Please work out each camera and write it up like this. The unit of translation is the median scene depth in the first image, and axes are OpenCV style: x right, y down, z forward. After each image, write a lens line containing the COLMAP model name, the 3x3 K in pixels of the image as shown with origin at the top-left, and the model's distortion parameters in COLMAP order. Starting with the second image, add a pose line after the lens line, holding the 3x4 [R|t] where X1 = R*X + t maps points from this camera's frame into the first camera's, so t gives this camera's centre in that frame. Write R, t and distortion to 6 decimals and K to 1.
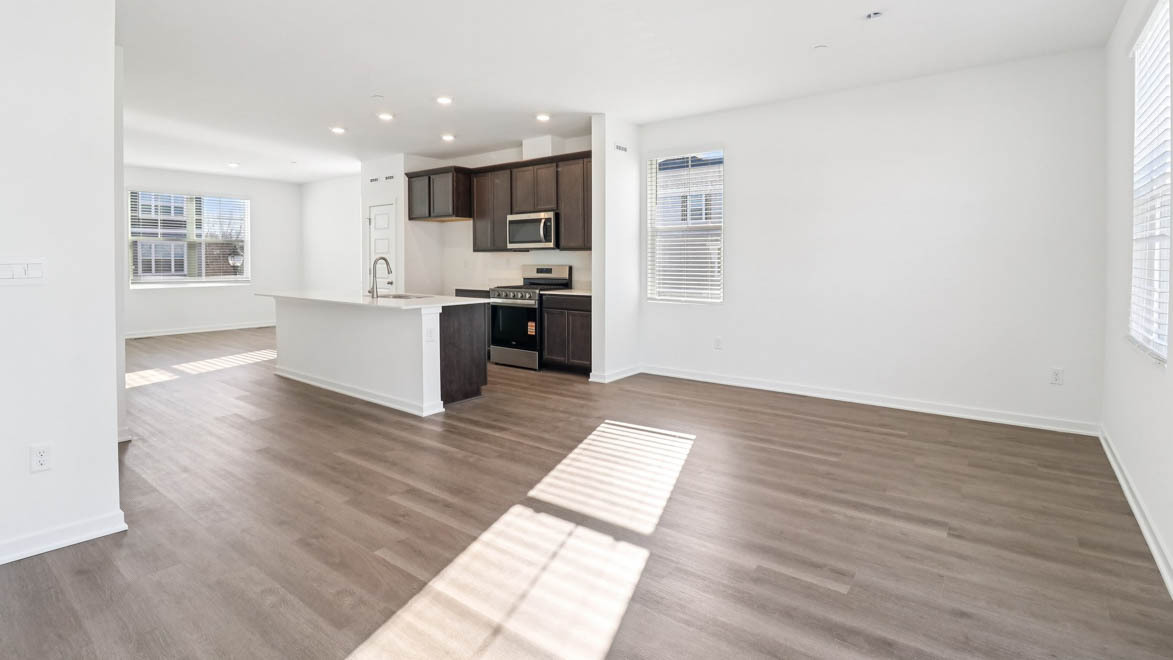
lens RADIAL K [[560.3, 0, 587.3], [0, 560.3, 326.1], [0, 0, 1]] dist [0.000252, 0.000016]
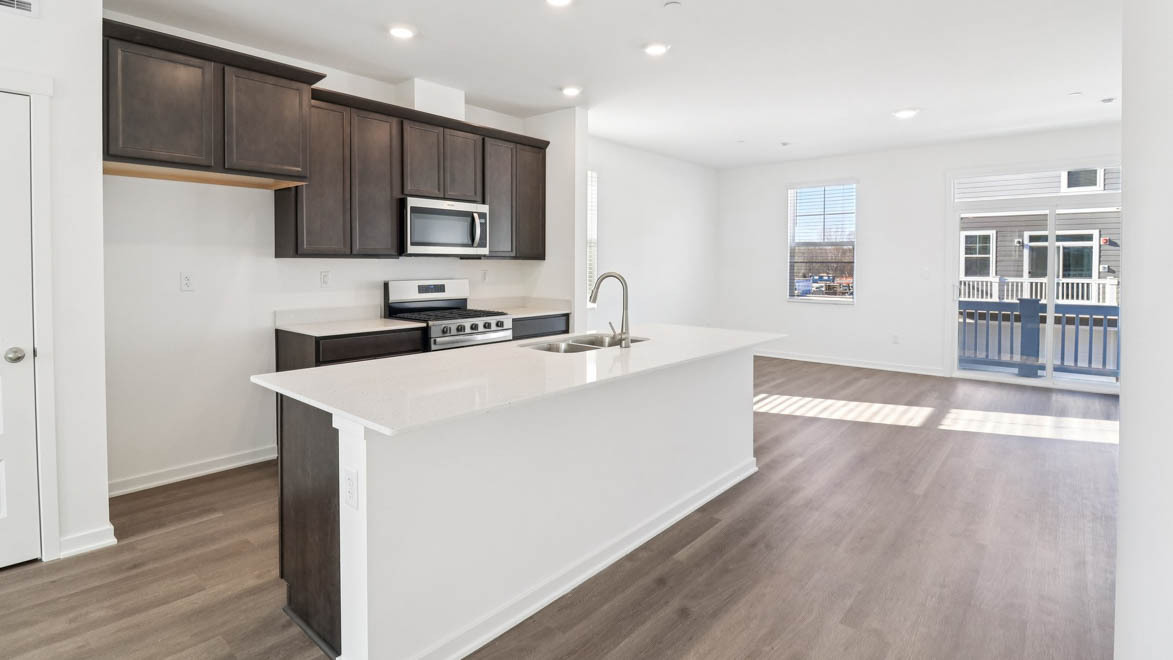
lens RADIAL K [[560.3, 0, 587.5], [0, 560.3, 337.0], [0, 0, 1]] dist [0.000252, 0.000016]
pose [[0.044639, -0.126001, 0.991025, -0.735869], [0.110720, 0.986527, 0.120442, -0.102962], [-0.992849, 0.104350, 0.057988, 0.793631]]
